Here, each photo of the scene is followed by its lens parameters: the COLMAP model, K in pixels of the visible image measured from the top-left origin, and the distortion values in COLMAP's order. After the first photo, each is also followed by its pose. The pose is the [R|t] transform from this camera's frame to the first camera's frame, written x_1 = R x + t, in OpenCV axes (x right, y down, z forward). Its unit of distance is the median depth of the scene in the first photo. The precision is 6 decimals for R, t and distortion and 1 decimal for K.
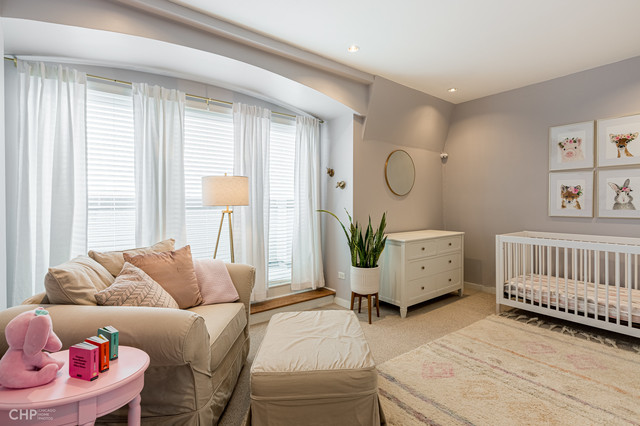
lens RADIAL K [[312.0, 0, 326.8], [0, 312.0, 201.4], [0, 0, 1]] dist [-0.002582, -0.000194]
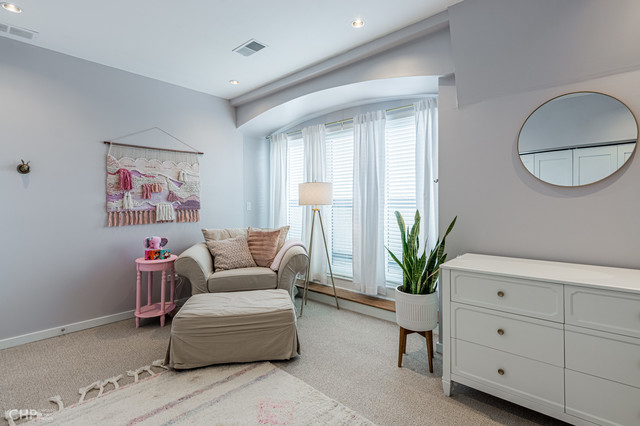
lens RADIAL K [[312.0, 0, 326.8], [0, 312.0, 201.4], [0, 0, 1]] dist [-0.002582, -0.000194]
pose [[0.165700, -0.000730, -0.986176, 0.864033], [0.009839, 0.999951, 0.000913, -0.003249], [0.986127, -0.009854, 0.165699, 0.732881]]
